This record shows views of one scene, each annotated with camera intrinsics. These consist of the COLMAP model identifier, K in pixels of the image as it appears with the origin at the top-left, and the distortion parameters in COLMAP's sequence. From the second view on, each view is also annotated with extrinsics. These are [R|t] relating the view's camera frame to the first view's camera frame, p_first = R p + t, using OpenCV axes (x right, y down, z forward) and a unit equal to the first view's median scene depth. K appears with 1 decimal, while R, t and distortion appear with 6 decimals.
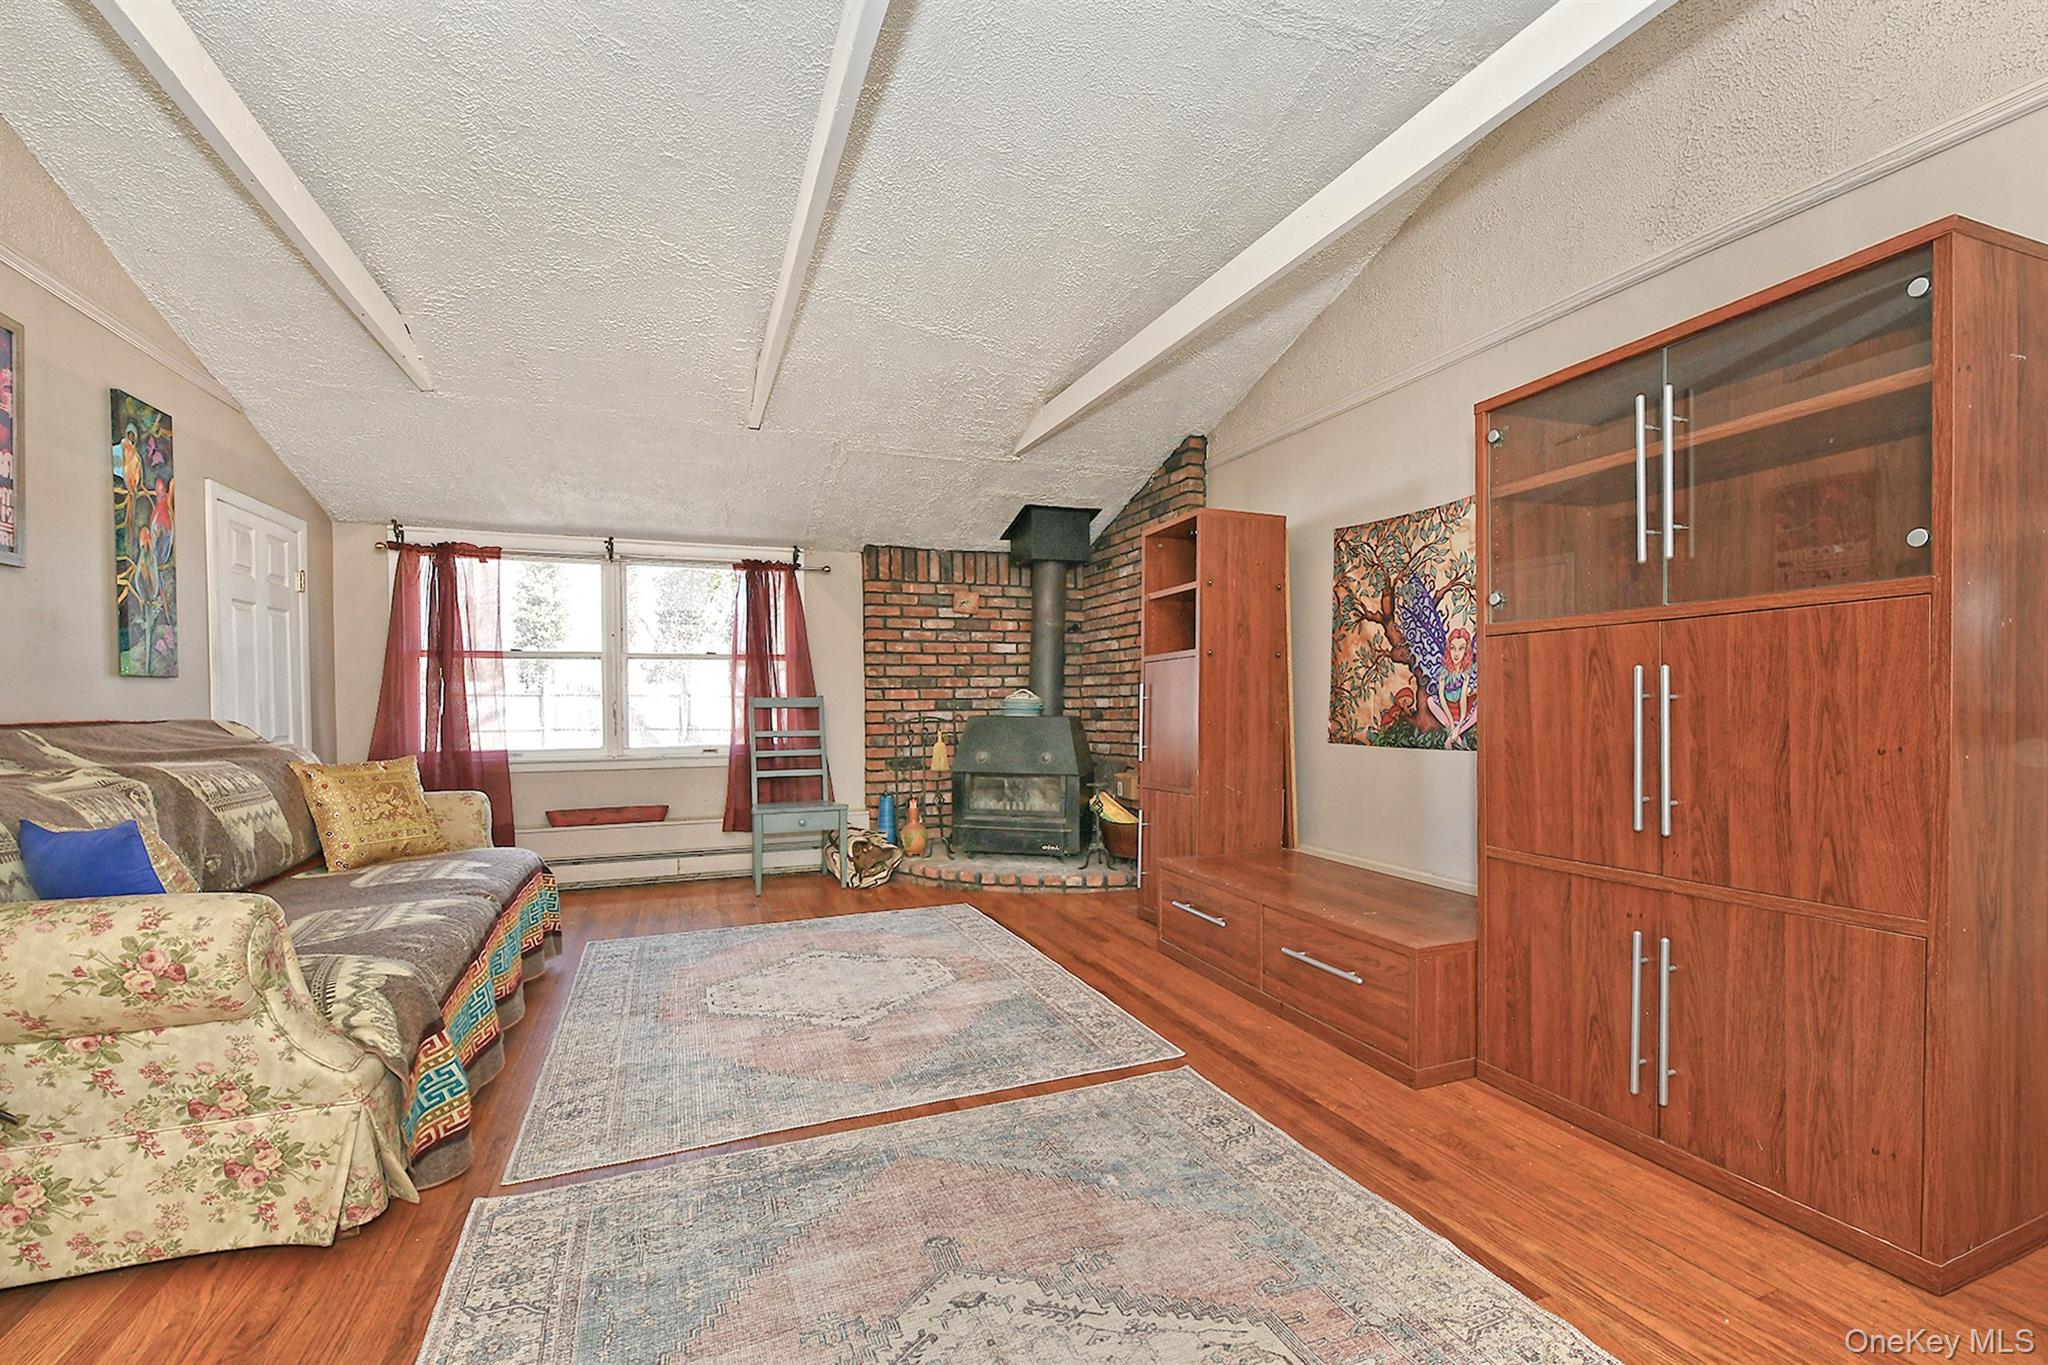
lens RADIAL K [[905.4, 0, 1163.7], [0, 905.4, 685.8], [0, 0, 1]] dist [-0.011508, -0.000249]
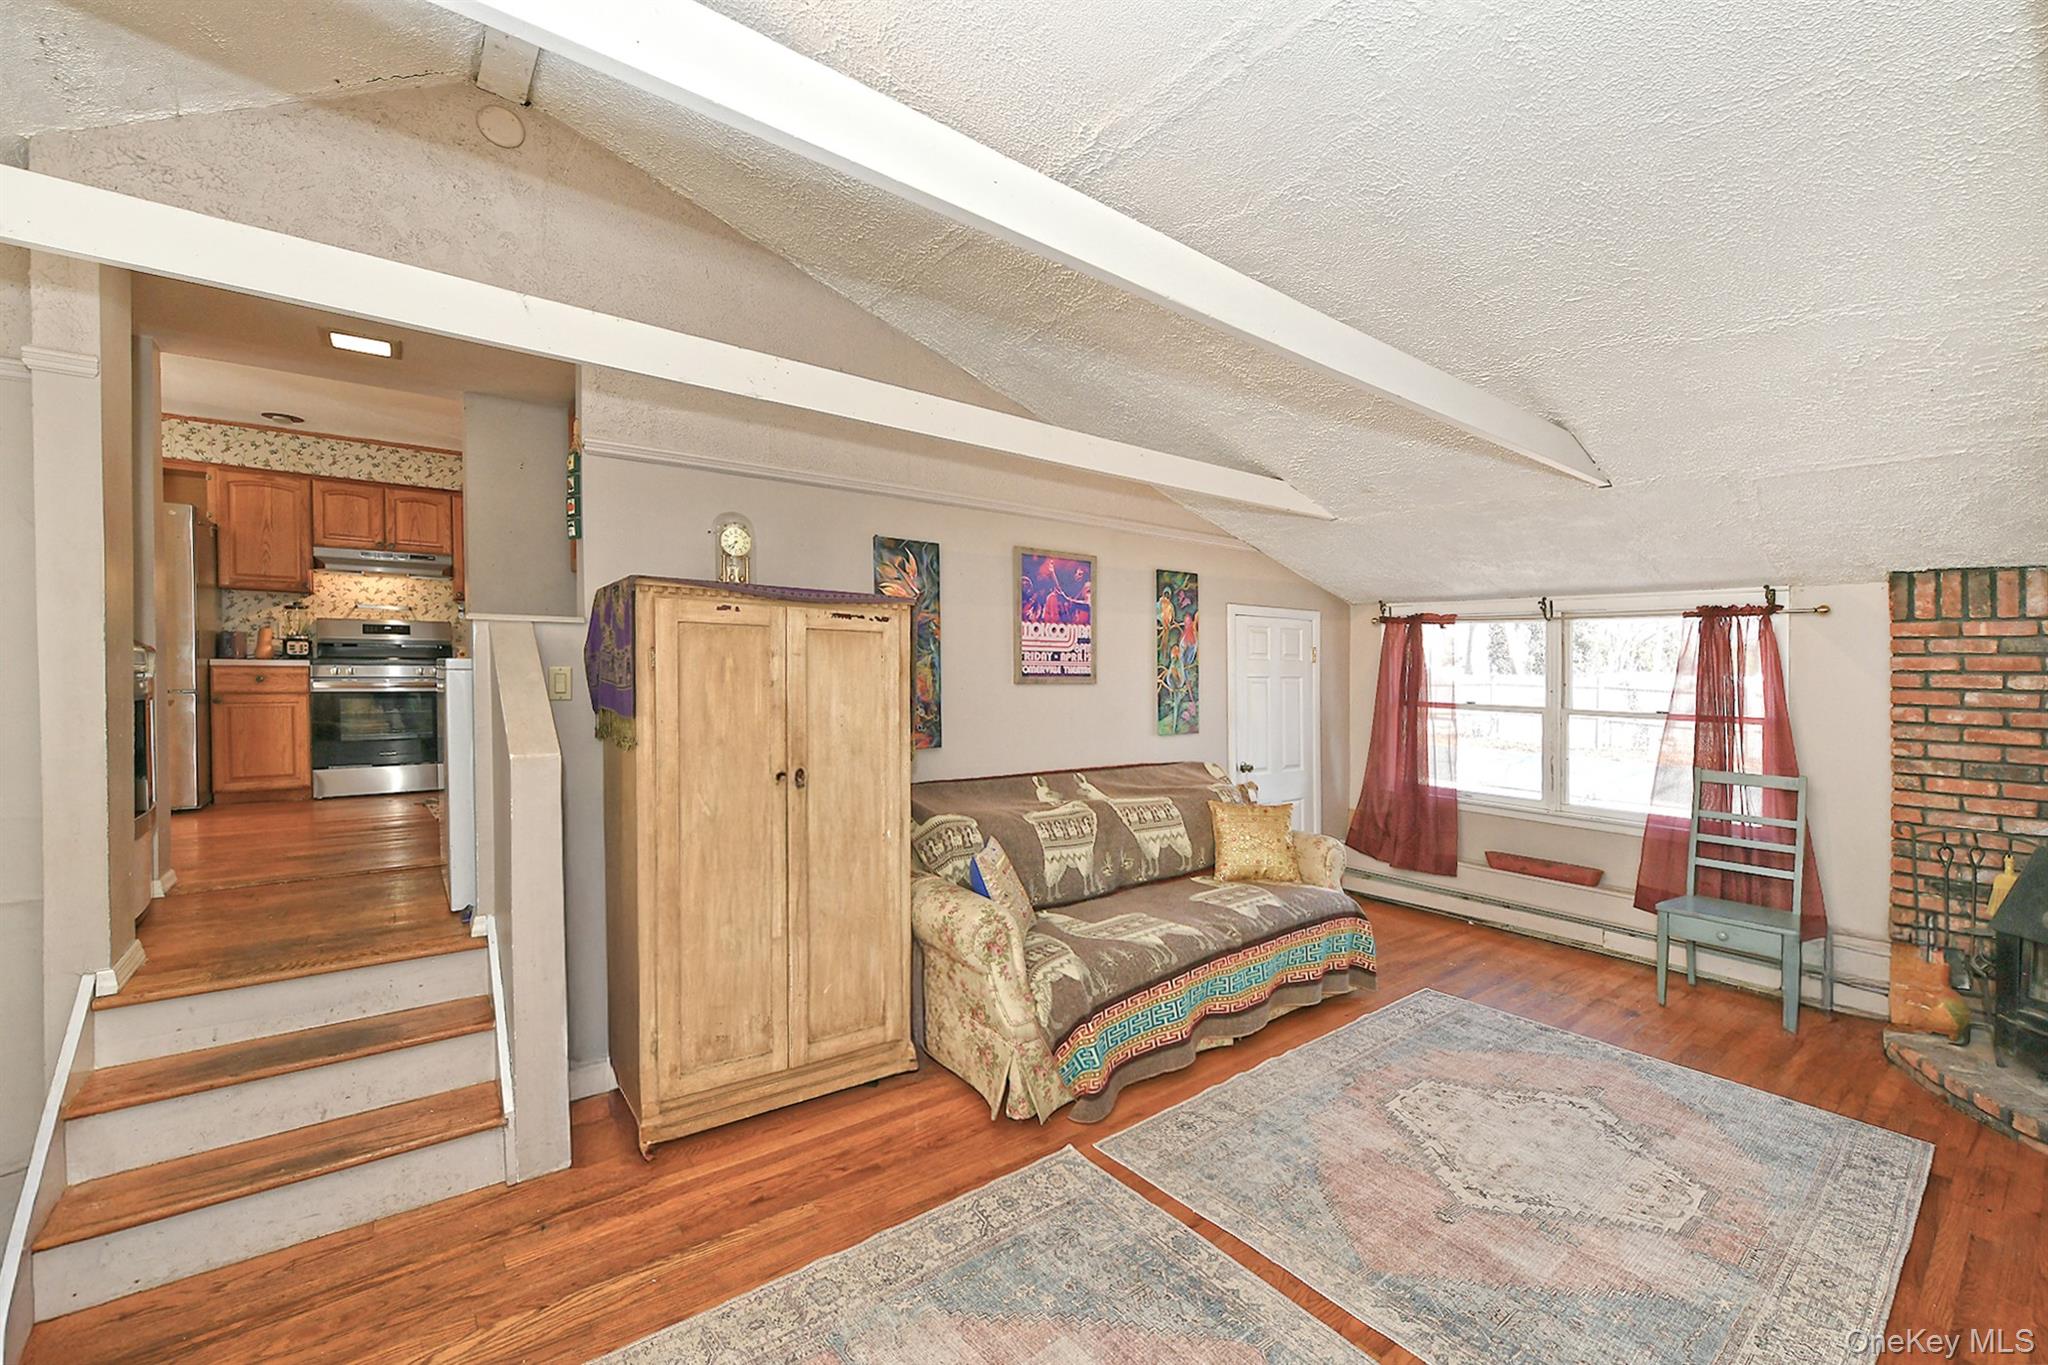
lens RADIAL K [[818.7, 0, 963.0], [0, 818.7, 679.7], [0, 0, 1]] dist [0.053005, -0.012792]
pose [[0.249820, 0.001404, -0.968291, 0.307389], [-0.018180, 0.999829, -0.003241, -0.117187], [0.968122, 0.018413, 0.249803, 0.256704]]
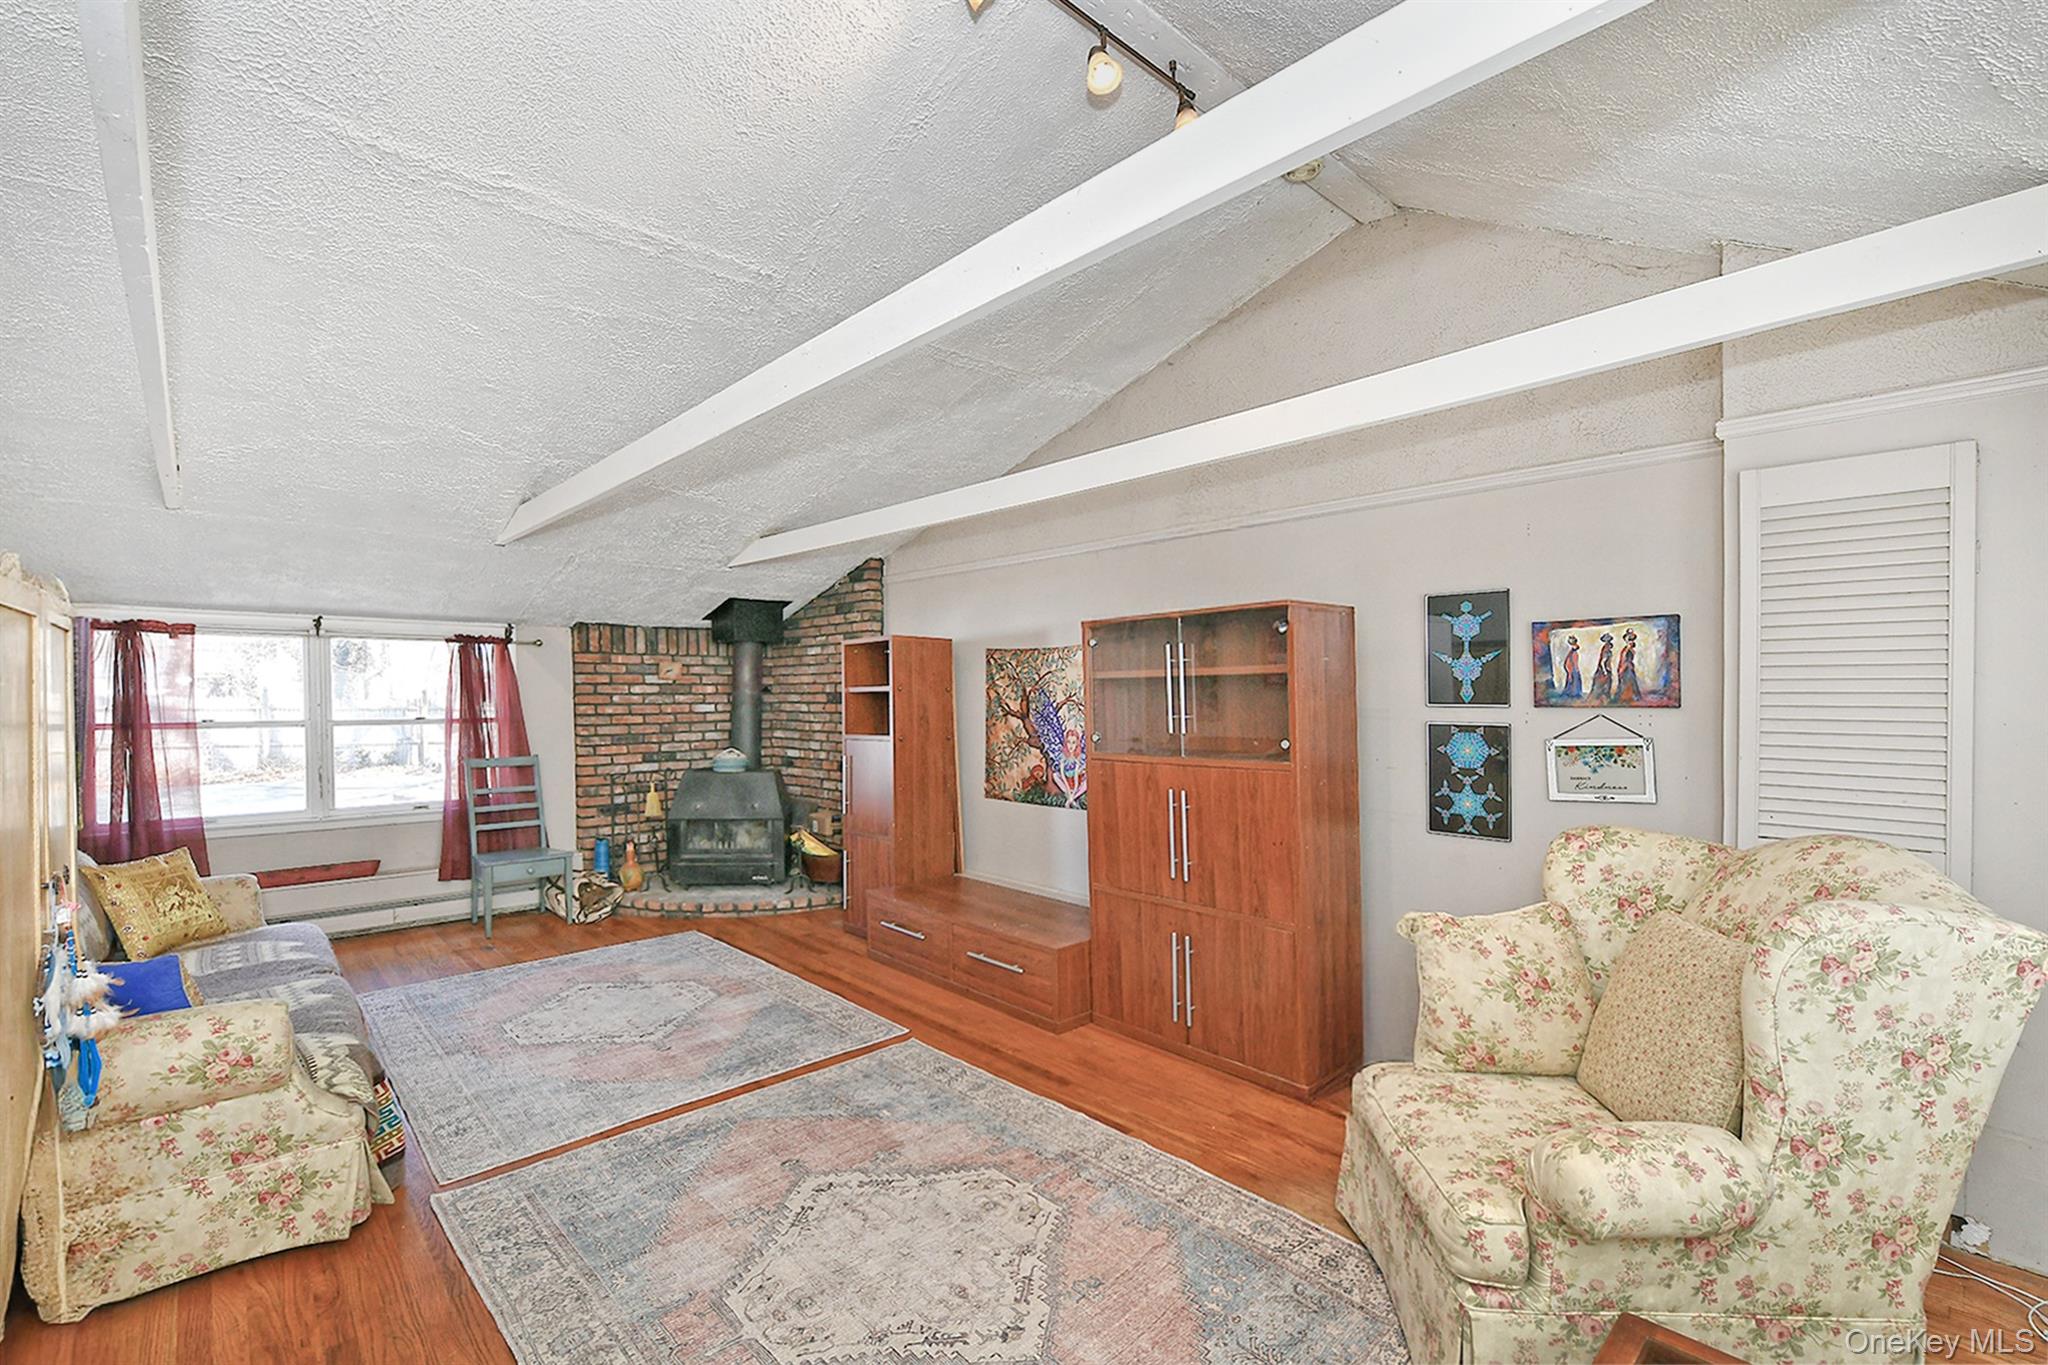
lens RADIAL K [[797.9, 0, 1008.5], [0, 797.9, 677.0], [0, 0, 1]] dist [-0.011103, 0.000228]
pose [[0.968908, -0.016568, 0.246865, -0.099036], [0.022072, 0.999565, -0.019543, -0.114060], [-0.246434, 0.024384, 0.968853, -0.256264]]
